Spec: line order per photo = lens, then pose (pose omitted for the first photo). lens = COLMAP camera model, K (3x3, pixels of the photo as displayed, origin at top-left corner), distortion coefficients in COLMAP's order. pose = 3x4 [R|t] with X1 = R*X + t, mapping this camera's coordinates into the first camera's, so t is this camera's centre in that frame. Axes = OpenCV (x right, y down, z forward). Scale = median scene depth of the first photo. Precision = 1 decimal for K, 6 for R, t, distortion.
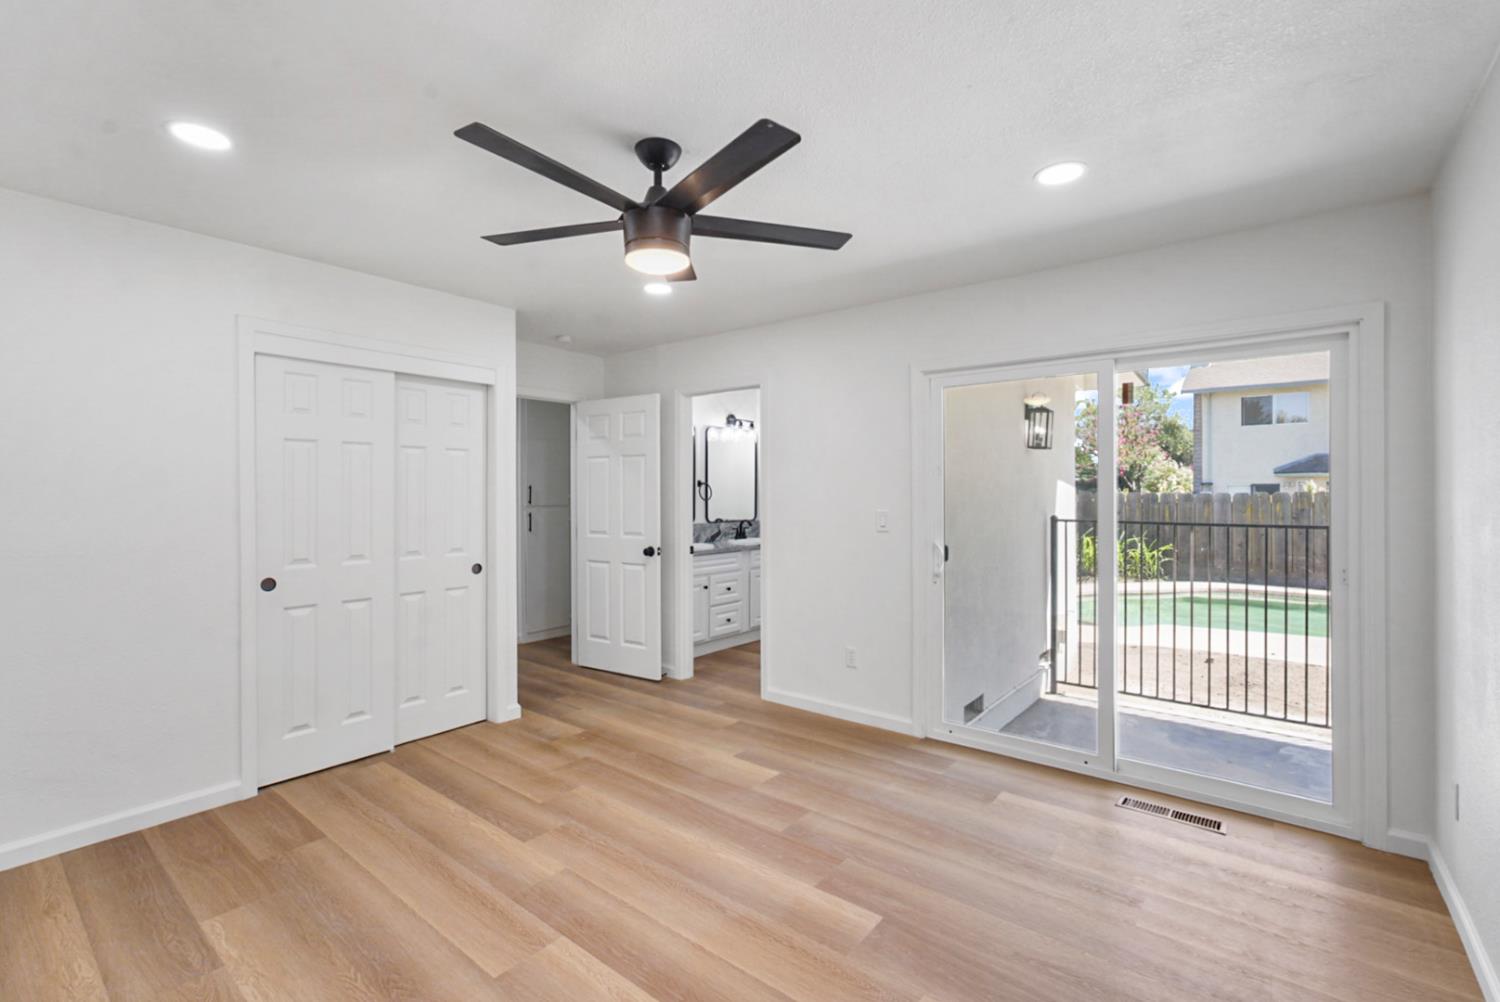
lens RADIAL K [[665.6, 0, 752.6], [0, 665.6, 493.0], [0, 0, 1]] dist [-0.010663, 0.006606]
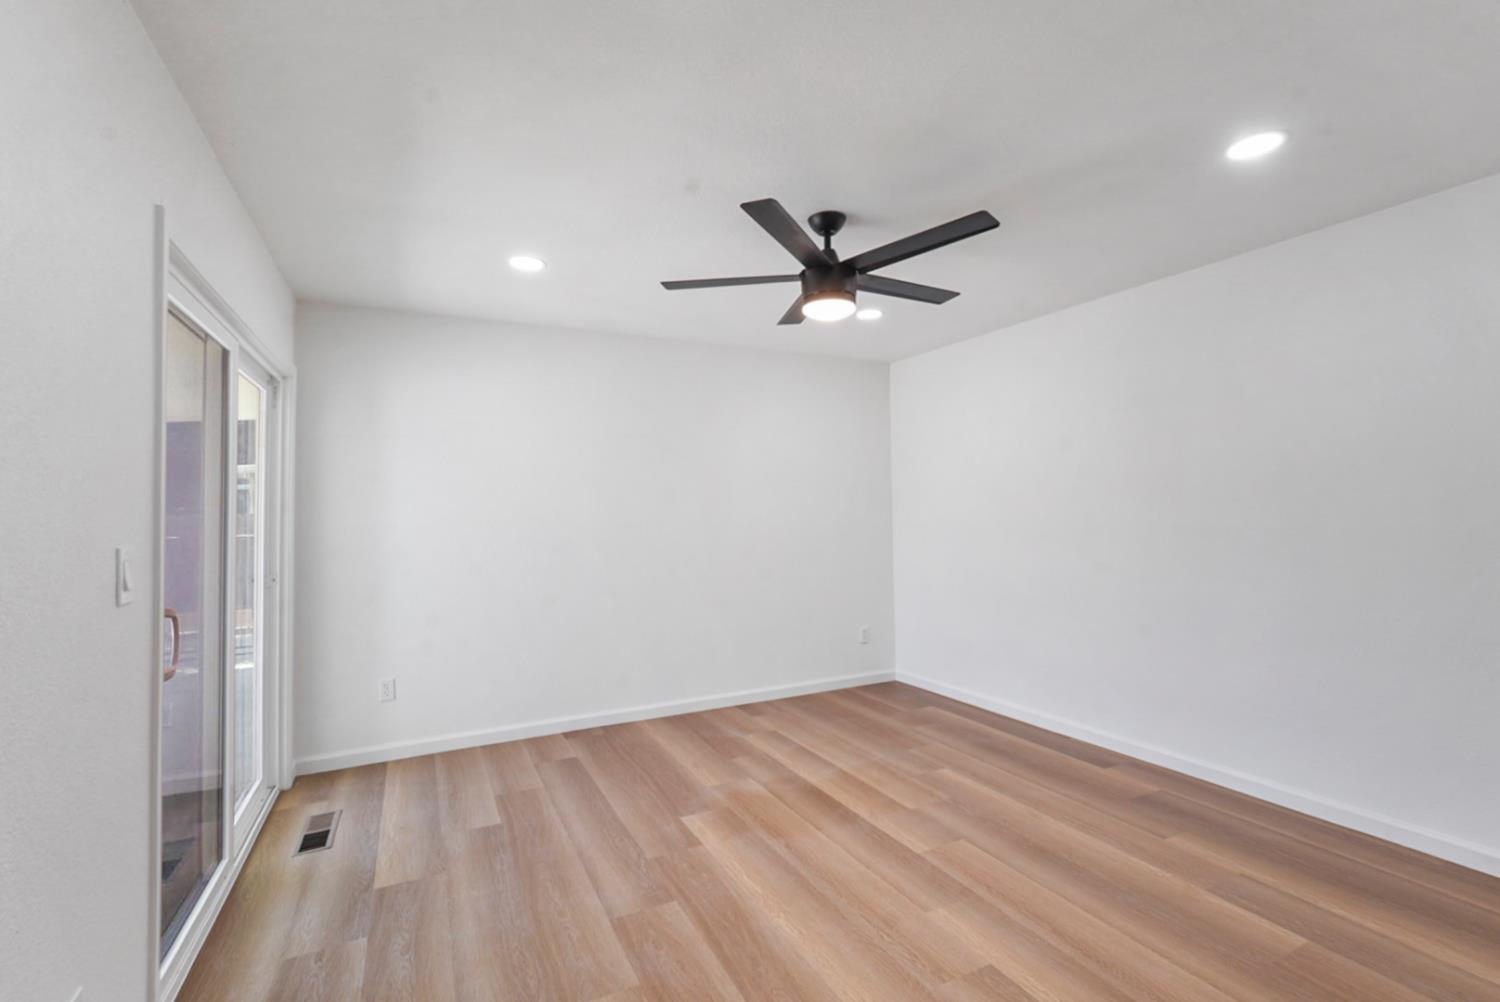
lens RADIAL K [[665.6, 0, 741.8], [0, 665.6, 507.3], [0, 0, 1]] dist [-0.010663, 0.006606]
pose [[-0.903463, 0.023558, 0.428018, -0.476033], [0.021425, 0.999722, -0.009800, 0.019834], [-0.428130, 0.000316, -0.903717, 2.015247]]
